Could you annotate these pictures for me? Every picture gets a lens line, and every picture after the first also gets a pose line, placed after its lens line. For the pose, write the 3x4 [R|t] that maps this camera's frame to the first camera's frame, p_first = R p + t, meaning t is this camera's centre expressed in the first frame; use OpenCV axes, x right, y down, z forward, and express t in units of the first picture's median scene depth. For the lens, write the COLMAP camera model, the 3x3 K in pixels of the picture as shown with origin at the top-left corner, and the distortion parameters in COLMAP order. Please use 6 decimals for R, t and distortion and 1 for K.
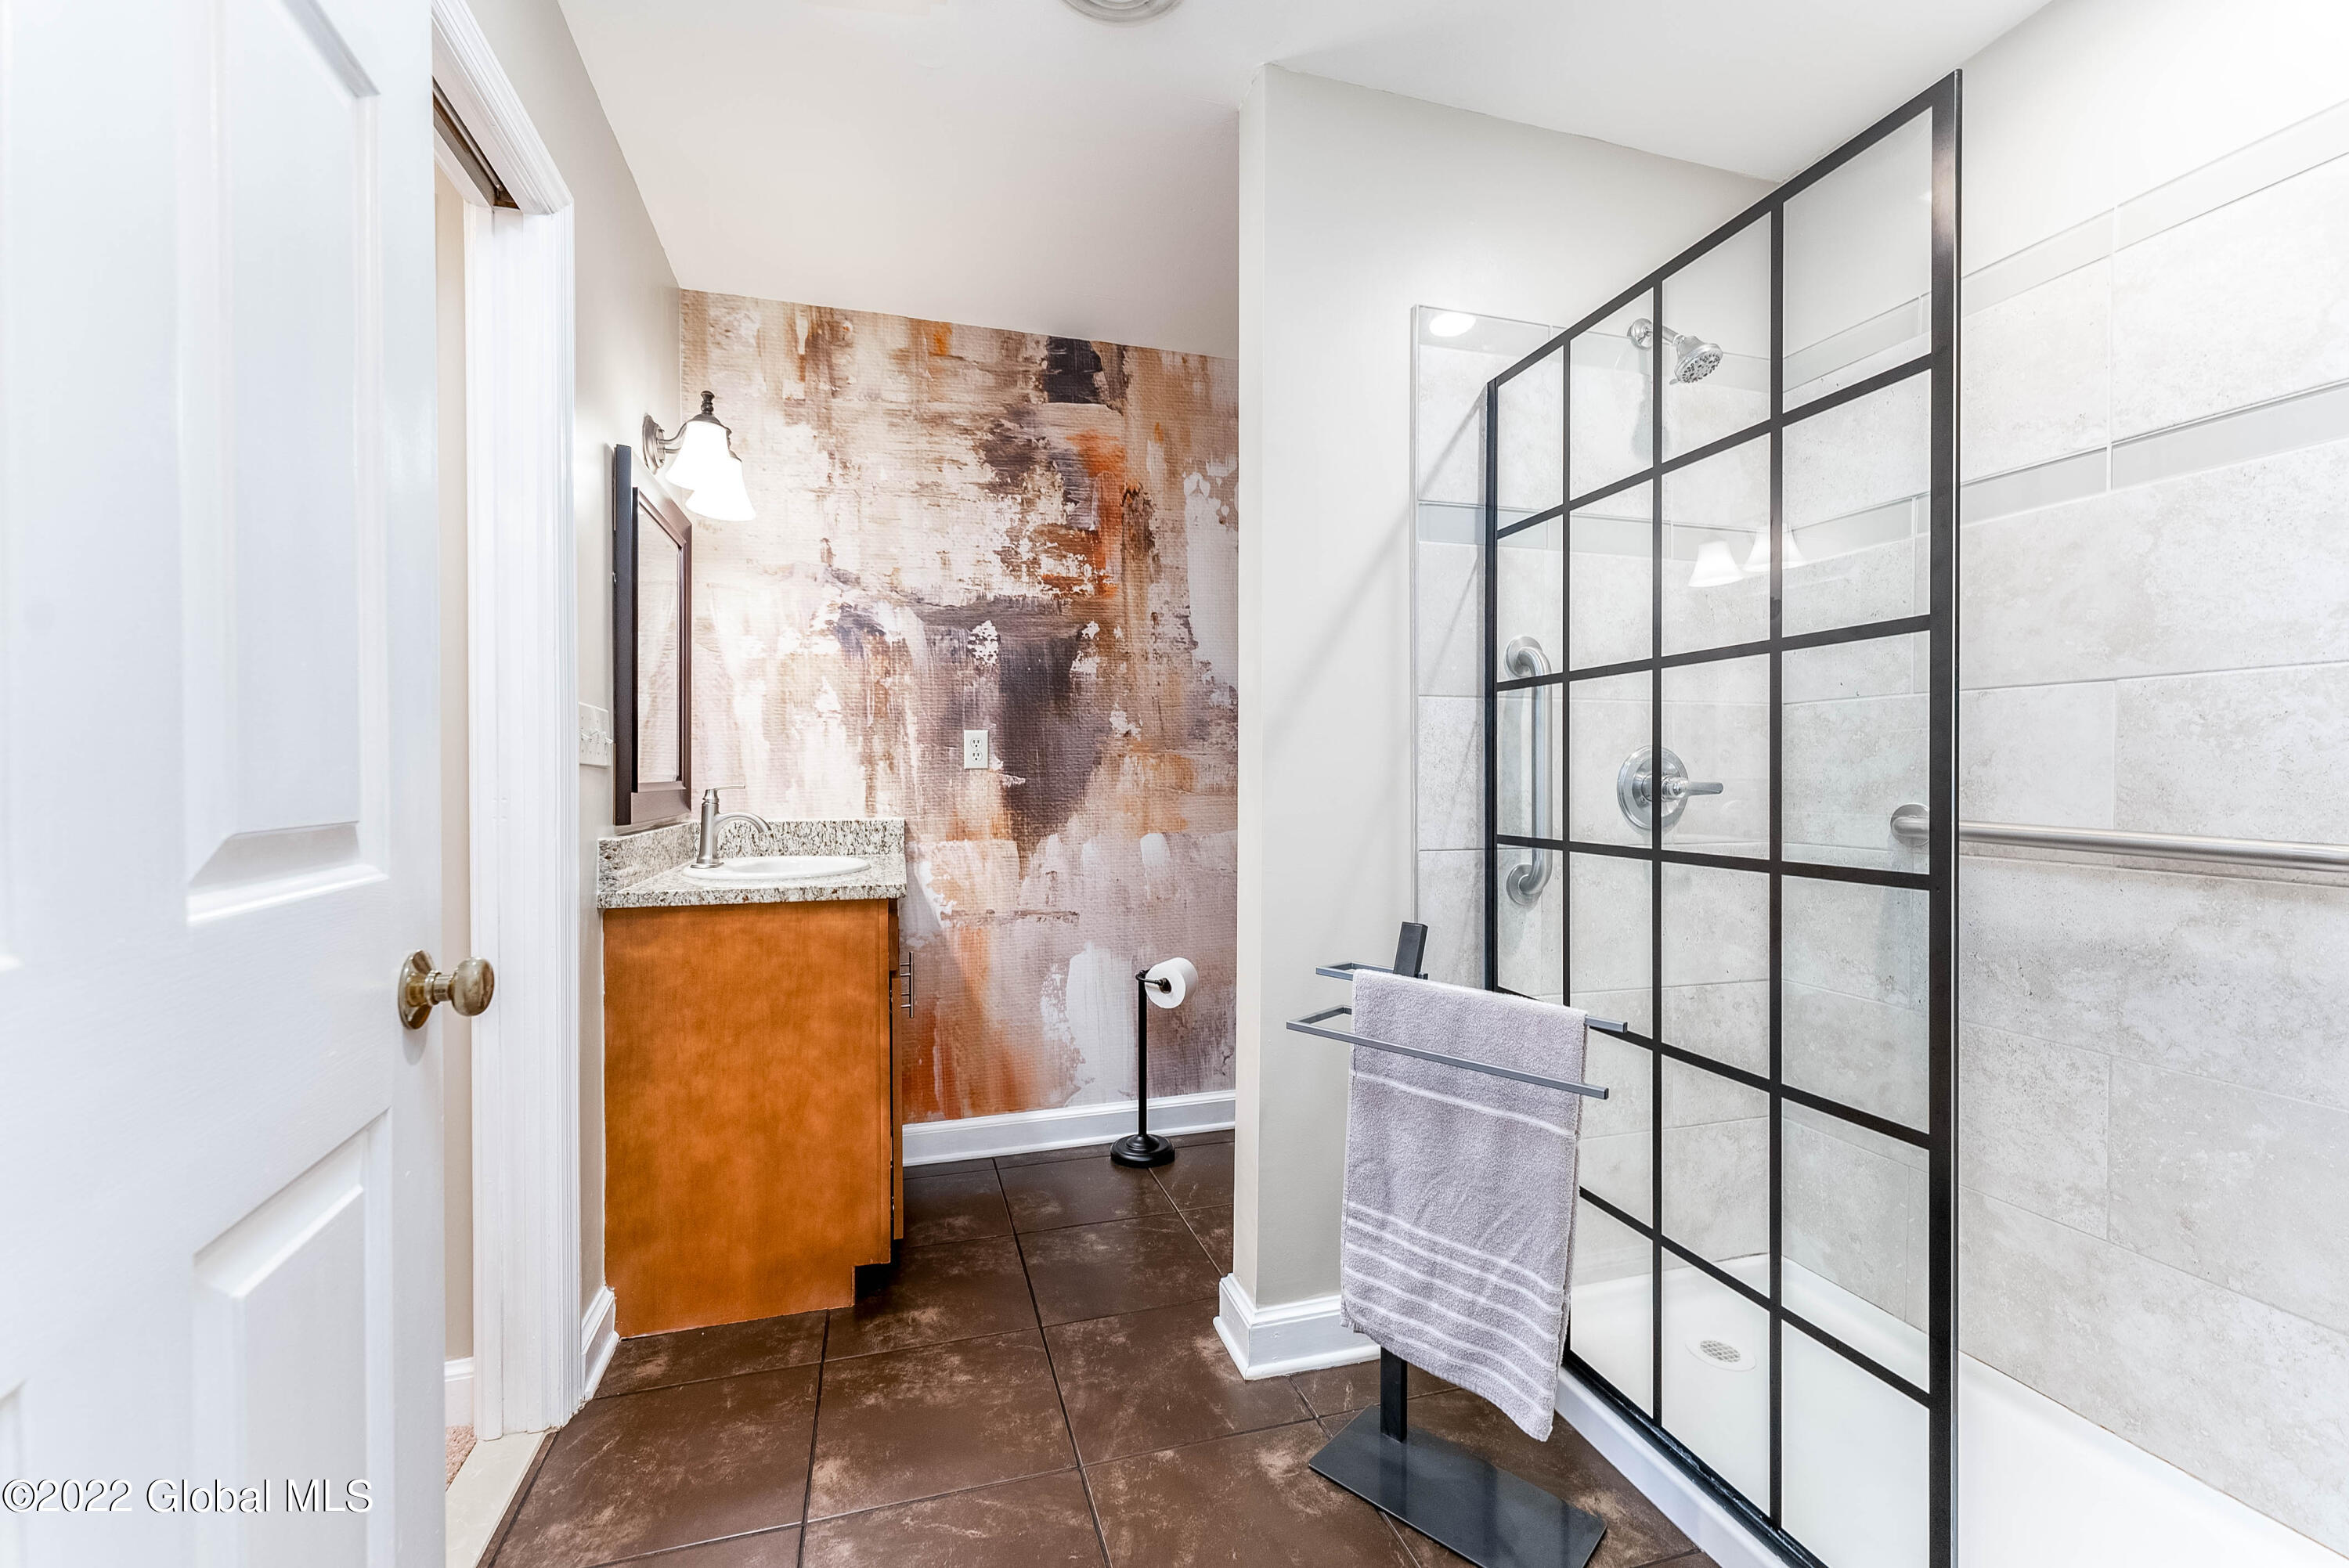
lens RADIAL K [[947.8, 0, 1182.7], [0, 947.8, 798.3], [0, 0, 1]] dist [0.001738, -0.000190]
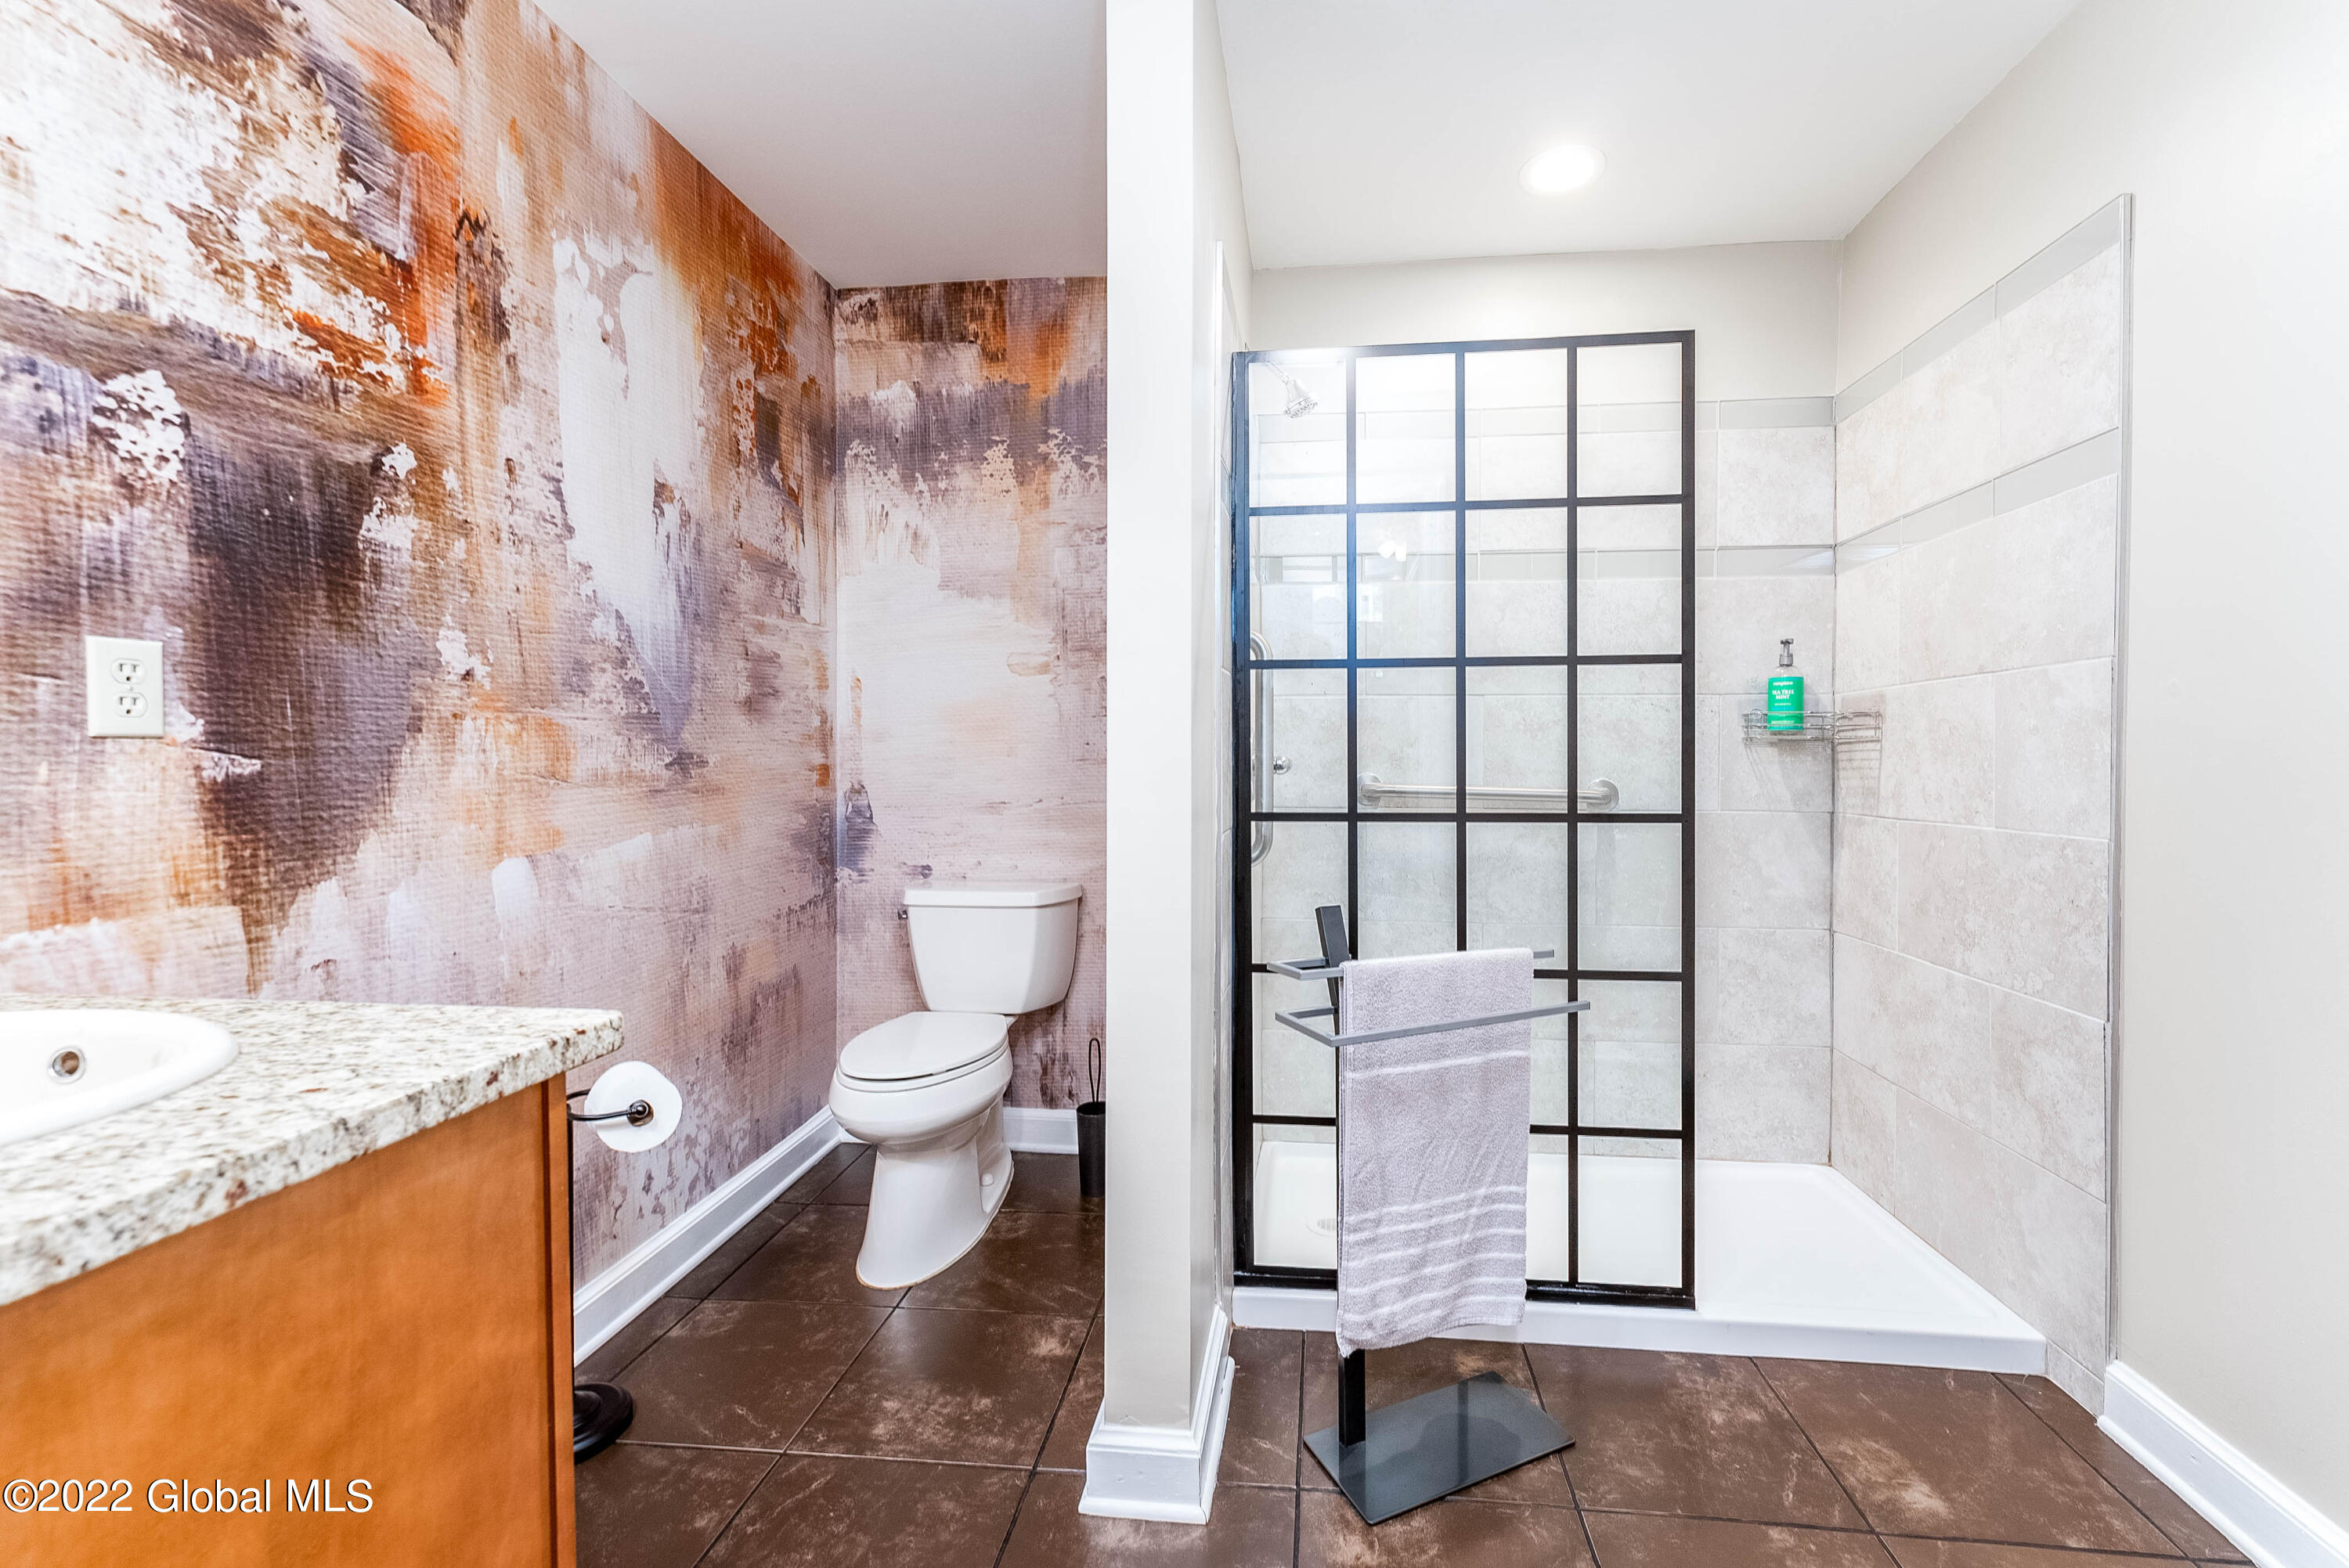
lens RADIAL K [[972.7, 0, 1206.4], [0, 972.7, 780.9], [0, 0, 1]] dist [-0.000340, 0.000418]
pose [[0.390244, -0.024246, 0.920392, -0.409647], [0.023745, 0.999586, 0.016264, -0.008353], [-0.920405, 0.015508, 0.390658, 0.420380]]
